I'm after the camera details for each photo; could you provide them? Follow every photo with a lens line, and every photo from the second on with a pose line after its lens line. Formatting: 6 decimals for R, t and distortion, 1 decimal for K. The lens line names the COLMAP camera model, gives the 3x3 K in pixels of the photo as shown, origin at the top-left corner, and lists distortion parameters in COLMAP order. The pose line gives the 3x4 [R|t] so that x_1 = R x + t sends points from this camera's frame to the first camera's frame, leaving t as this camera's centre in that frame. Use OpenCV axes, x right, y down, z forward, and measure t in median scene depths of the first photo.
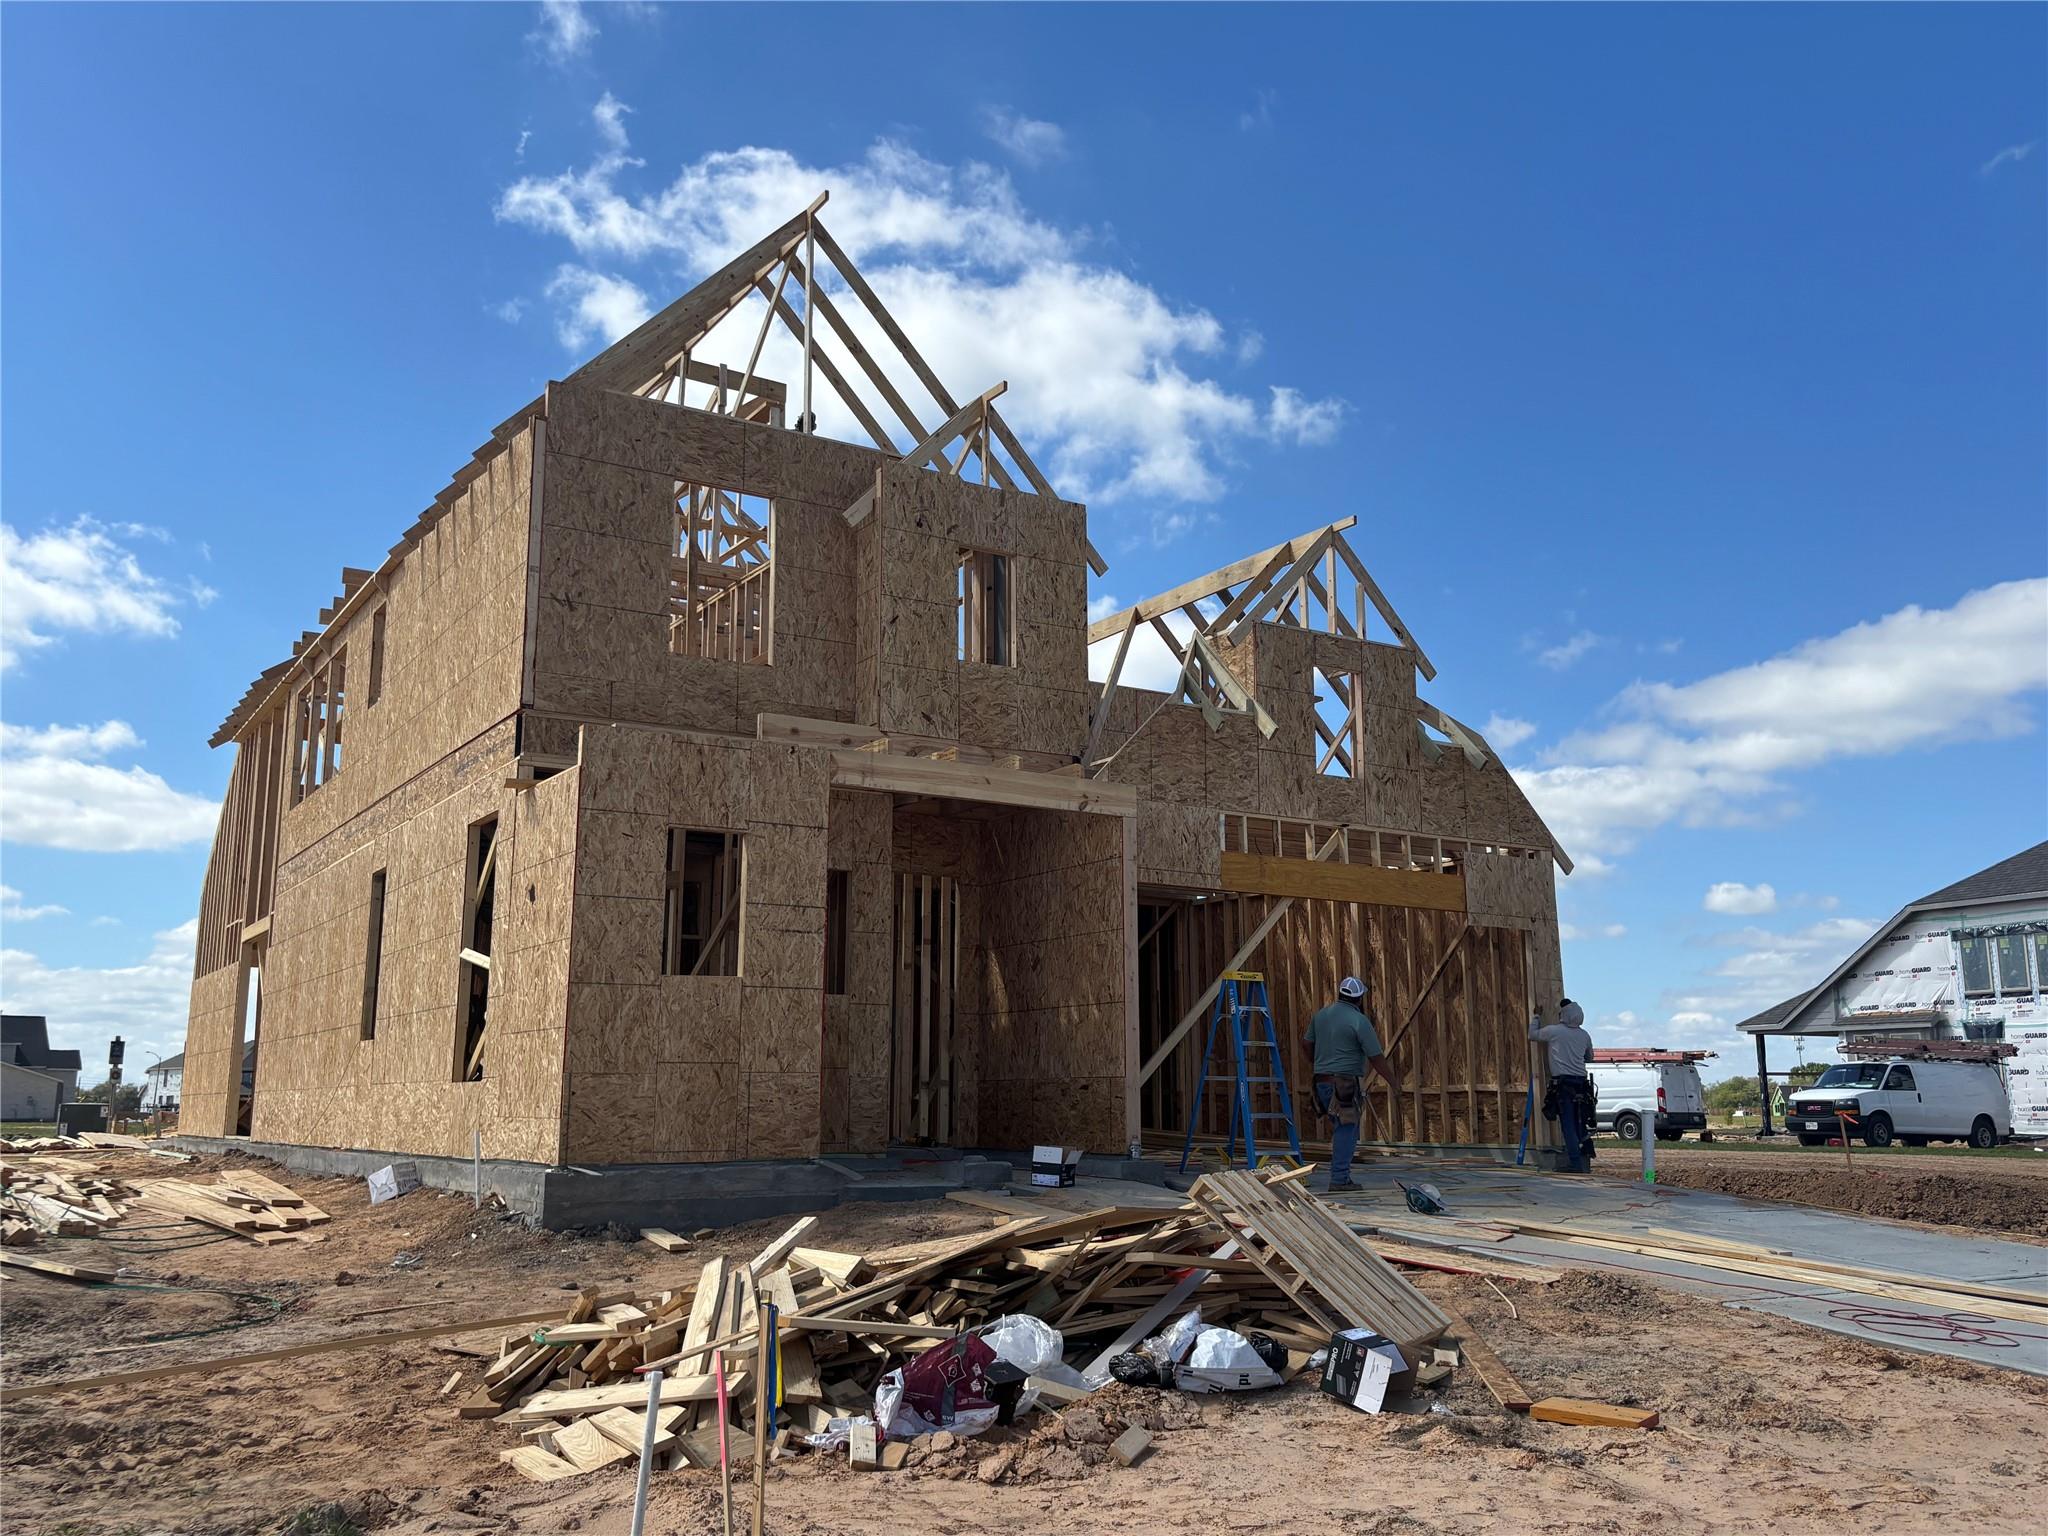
lens RADIAL K [[1730.2, 0, 1019.4], [0, 1730.2, 762.2], [0, 0, 1]] dist [0.043332, -0.029631]
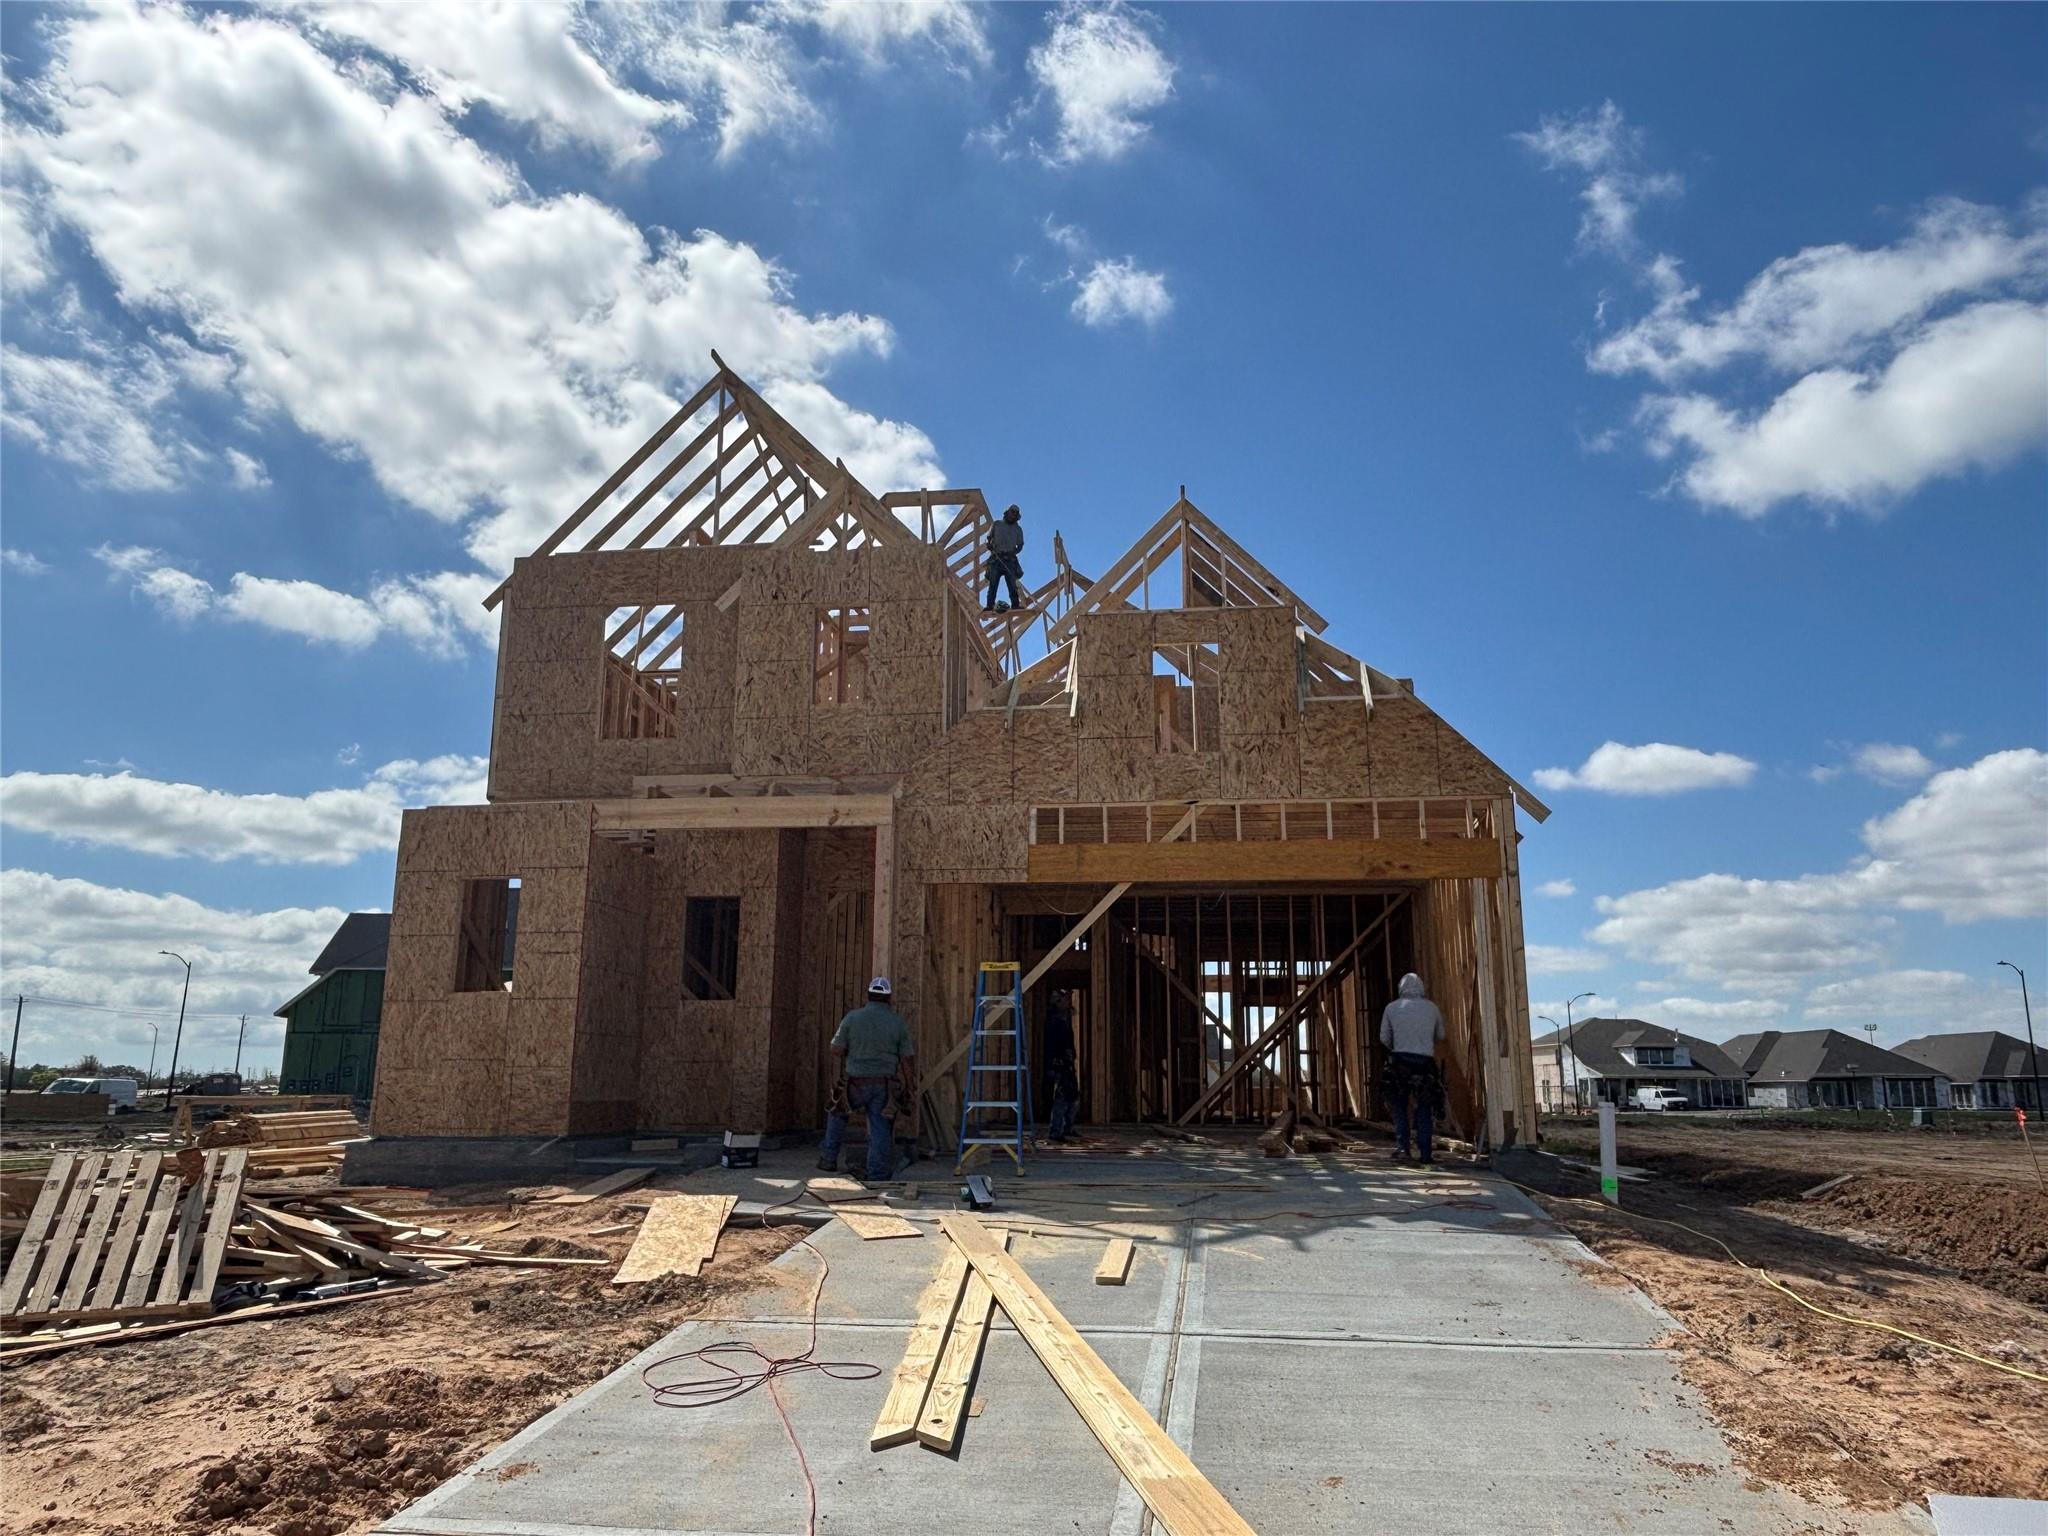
lens RADIAL K [[1423.8, 0, 1029.3], [0, 1423.8, 756.7], [0, 0, 1]] dist [0.026606, -0.002799]
pose [[0.759467, -0.143739, -0.634468, 0.688767], [0.120514, 0.989490, -0.079911, 0.070053], [0.639286, -0.015773, 0.768808, 0.369859]]
